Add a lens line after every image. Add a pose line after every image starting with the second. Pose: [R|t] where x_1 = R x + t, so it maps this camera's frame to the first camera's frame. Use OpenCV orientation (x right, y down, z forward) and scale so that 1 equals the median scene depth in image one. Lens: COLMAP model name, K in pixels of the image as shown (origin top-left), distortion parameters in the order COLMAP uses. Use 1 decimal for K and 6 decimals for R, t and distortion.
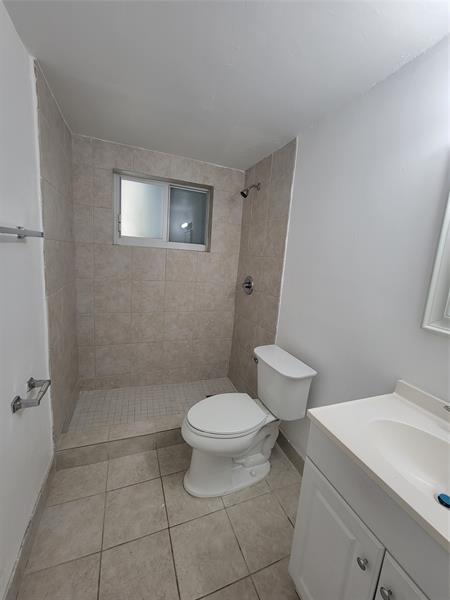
lens RADIAL K [[244.5, 0, 225.0], [0, 244.5, 300.0], [0, 0, 1]] dist [-0.001345, -0.000468]
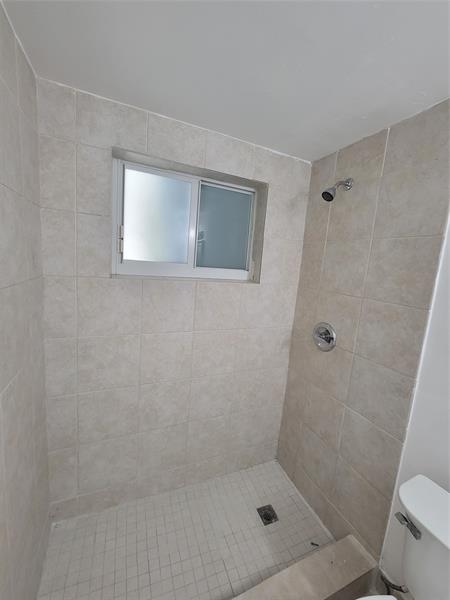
lens RADIAL K [[244.5, 0, 225.0], [0, 244.5, 300.0], [0, 0, 1]] dist [-0.001345, -0.000468]
pose [[0.999092, -0.002023, 0.042567, -0.194506], [0.002894, 0.999788, -0.020393, -0.147538], [-0.042517, 0.020497, 0.998885, 0.373511]]
